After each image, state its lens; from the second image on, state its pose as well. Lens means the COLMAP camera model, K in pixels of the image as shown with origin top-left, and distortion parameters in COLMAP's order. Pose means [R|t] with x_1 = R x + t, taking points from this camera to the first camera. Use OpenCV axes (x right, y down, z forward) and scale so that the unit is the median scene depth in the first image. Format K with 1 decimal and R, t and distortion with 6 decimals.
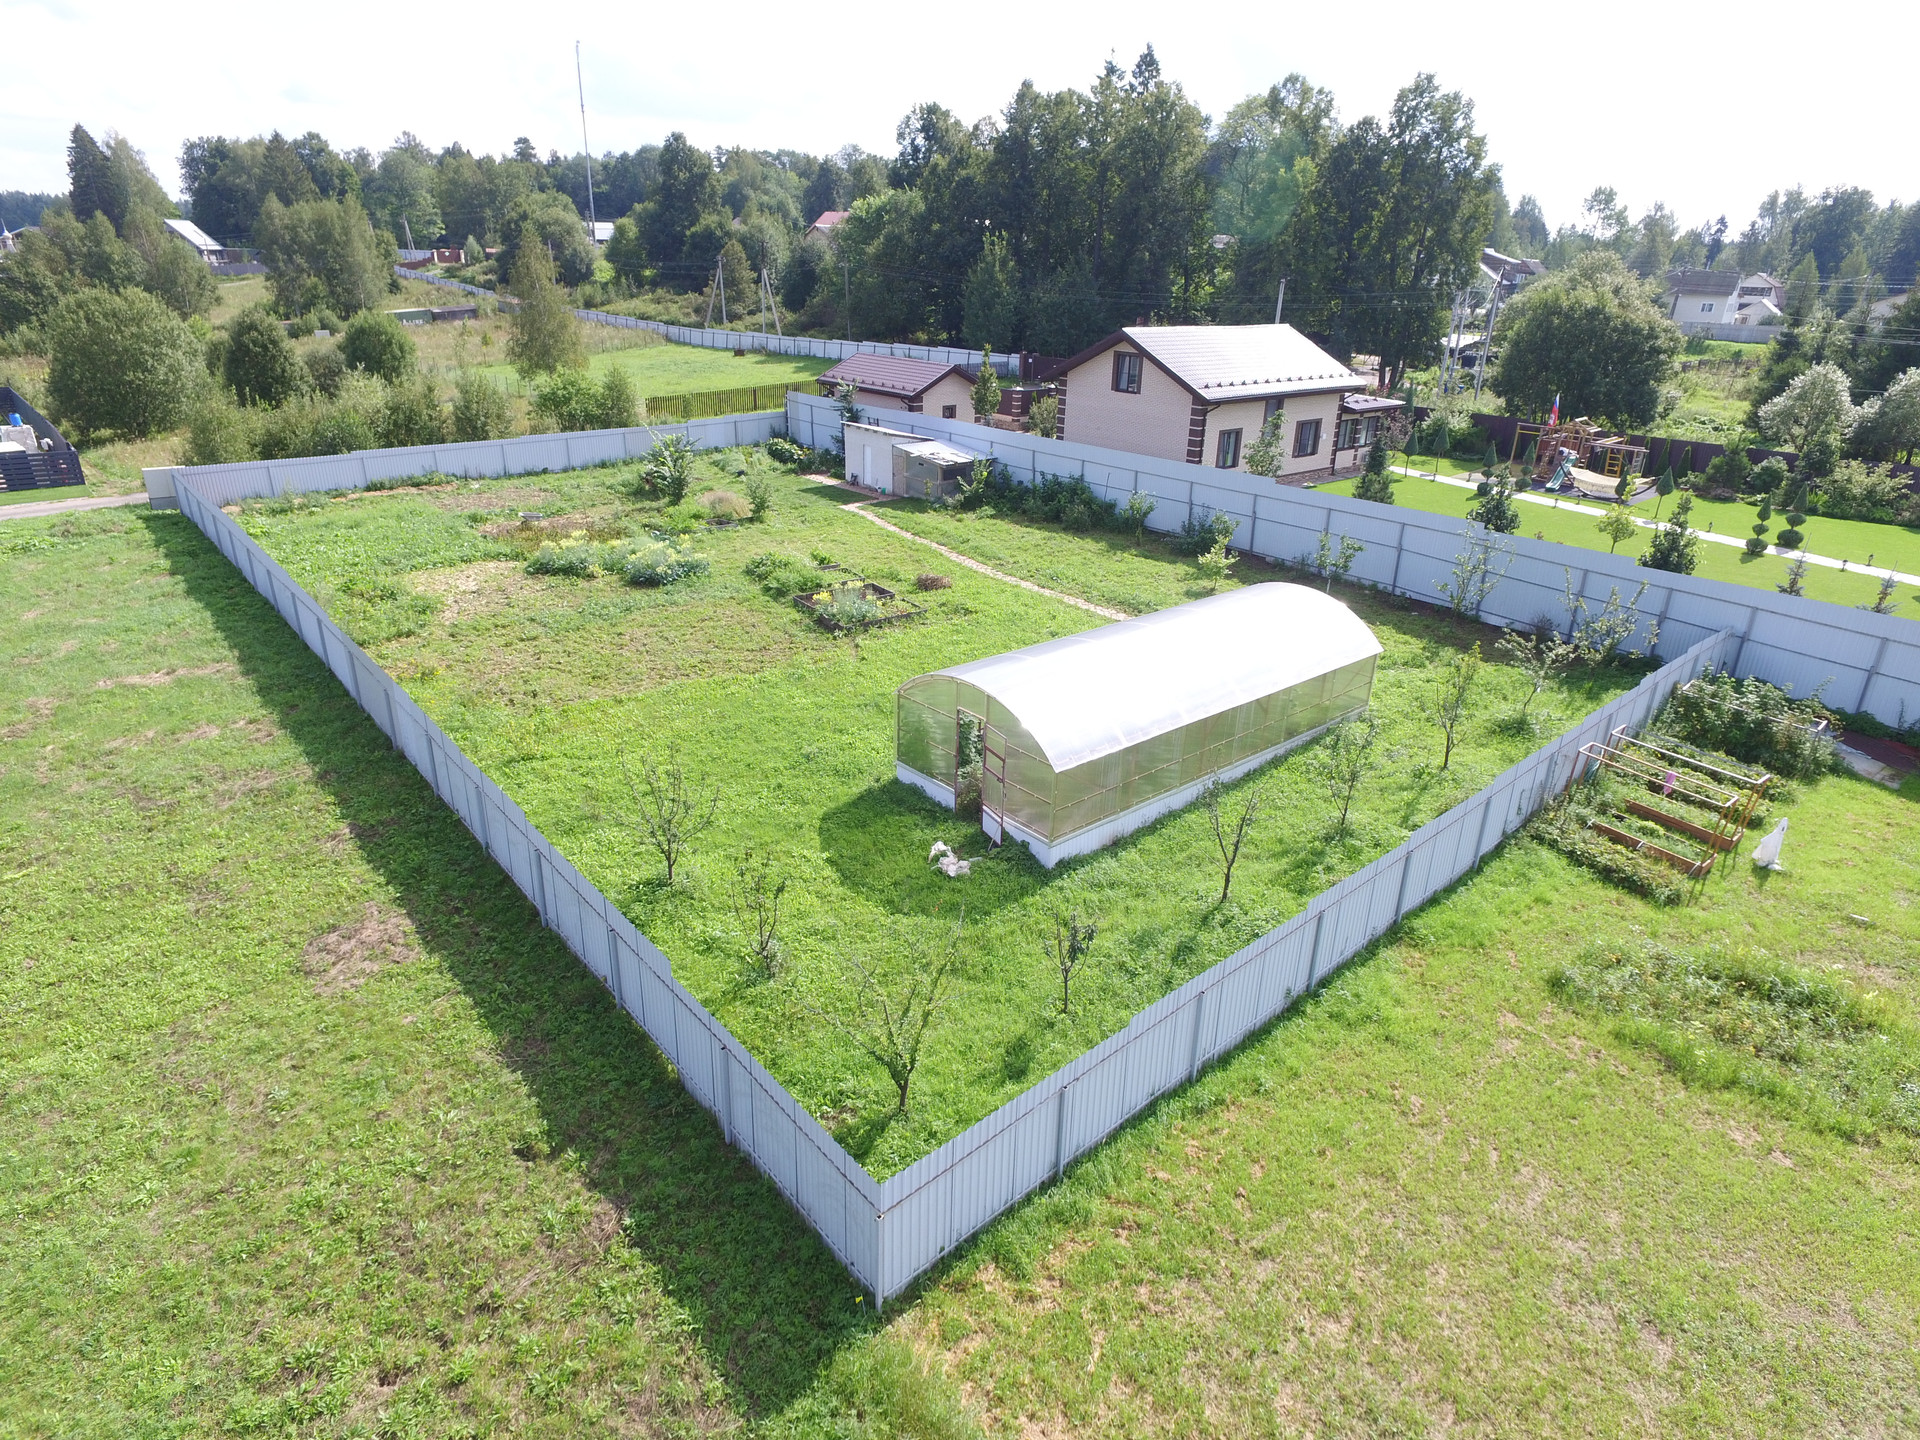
lens RADIAL K [[1099.7, 0, 960.0], [0, 1099.7, 720.0], [0, 0, 1]] dist [0.001140, 0.001063]
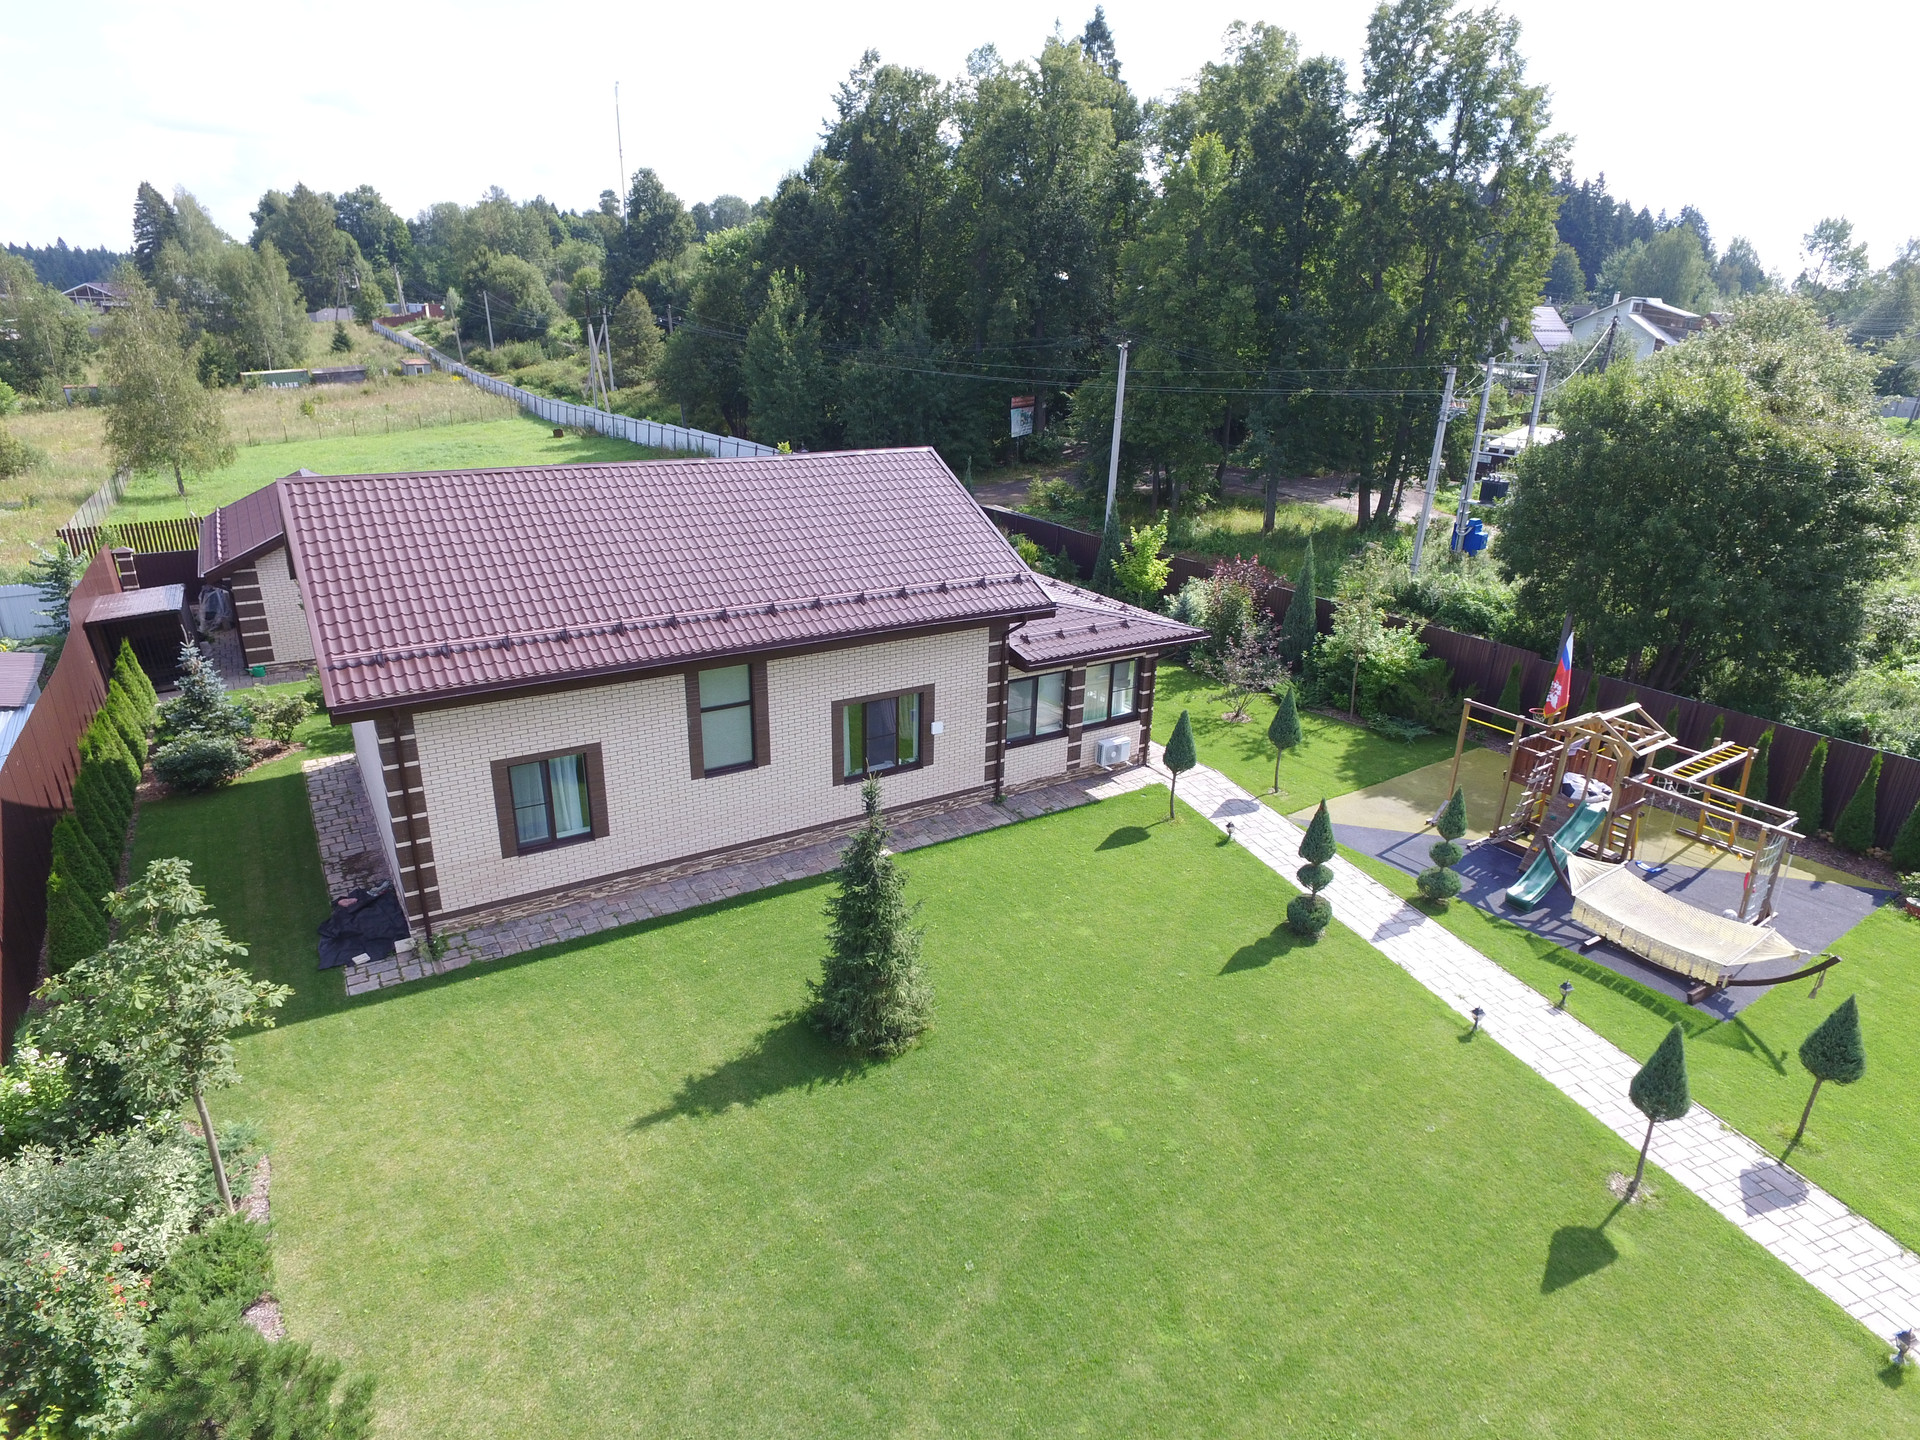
lens RADIAL K [[1103.7, 0, 958.0], [0, 1103.7, 728.0], [0, 0, 1]] dist [0.001341, 0.002815]
pose [[0.988289, 0.052917, -0.143123, 0.335667], [-0.058493, 0.997673, -0.035033, -0.206115], [0.140936, 0.042994, 0.989085, 0.503601]]
